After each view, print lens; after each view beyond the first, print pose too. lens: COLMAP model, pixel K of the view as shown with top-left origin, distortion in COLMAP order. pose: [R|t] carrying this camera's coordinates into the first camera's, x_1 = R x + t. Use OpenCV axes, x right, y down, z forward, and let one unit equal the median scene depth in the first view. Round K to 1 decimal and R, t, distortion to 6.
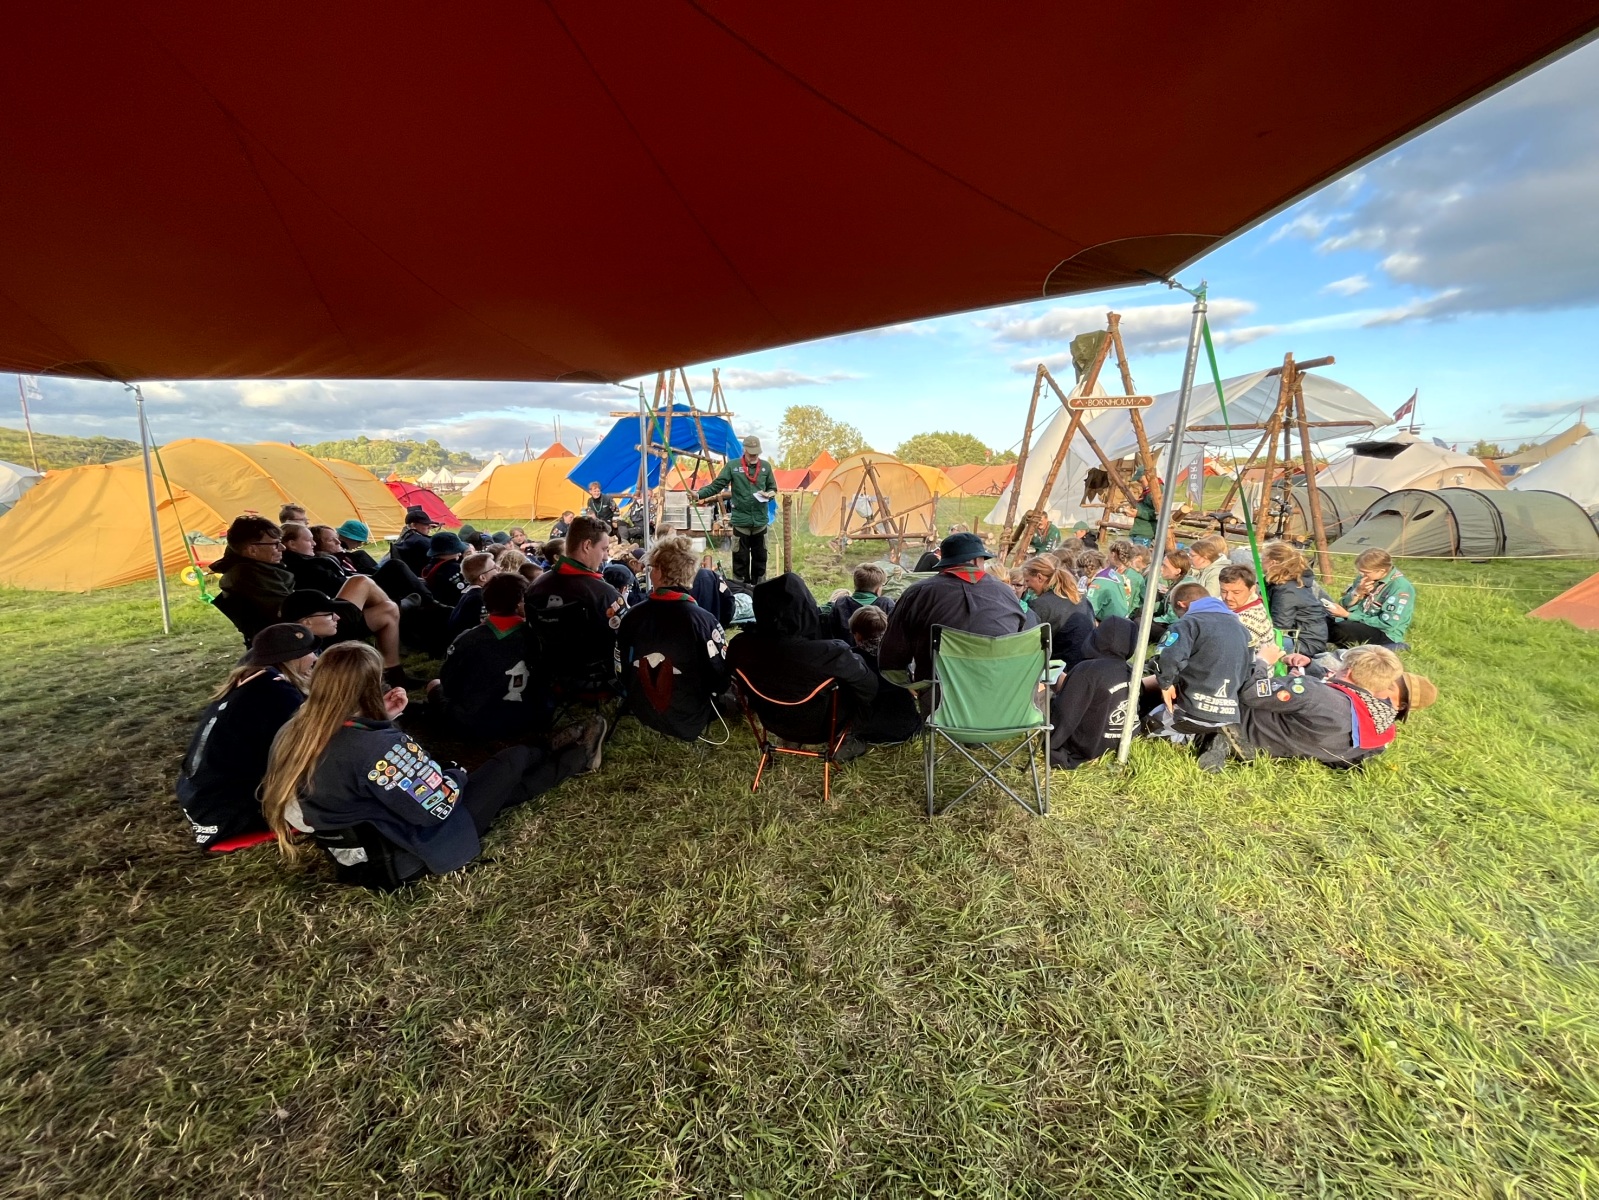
lens RADIAL K [[643.7, 0, 793.6], [0, 643.7, 593.2], [0, 0, 1]] dist [-0.000966, 0.000344]
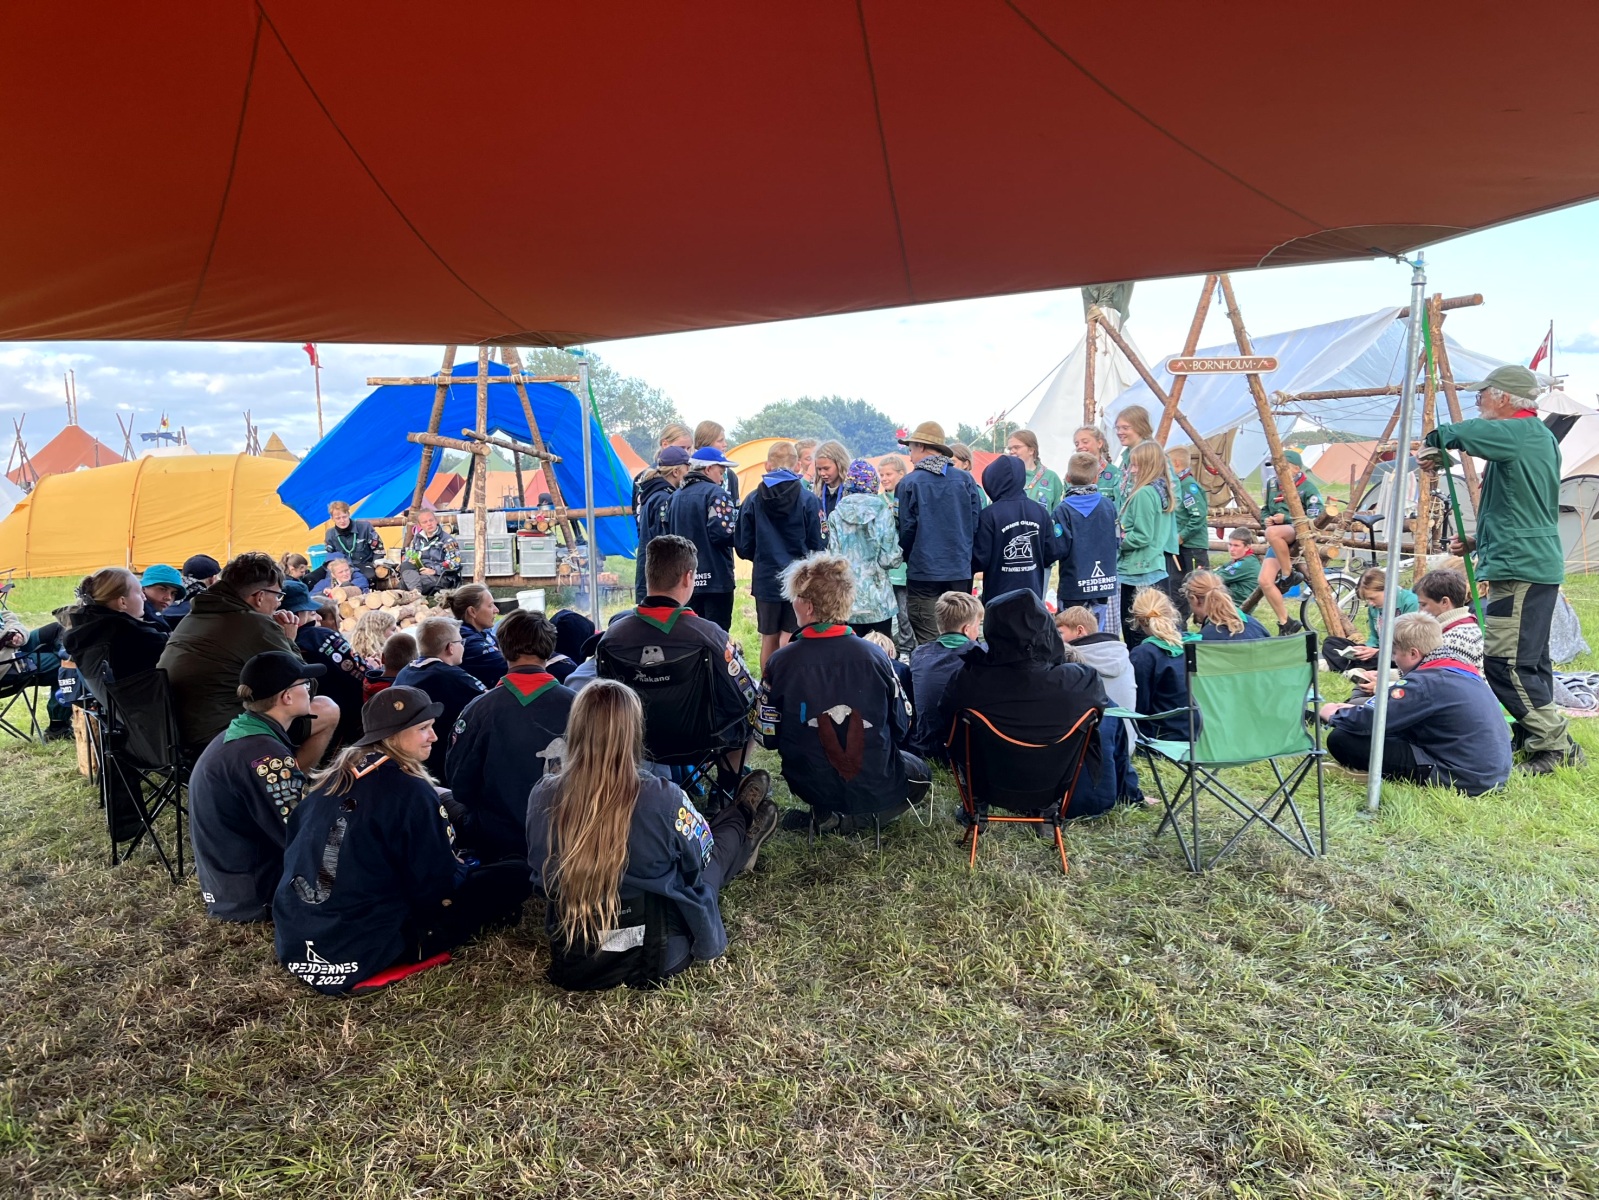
lens RADIAL K [[1223.6, 0, 800.8], [0, 1223.6, 605.4], [0, 0, 1]] dist [0.008830, -0.005529]
pose [[0.975432, -0.046115, 0.215422, -0.219675], [0.062701, 0.995518, -0.070803, 0.028986], [-0.211192, 0.082571, 0.973951, -0.165876]]
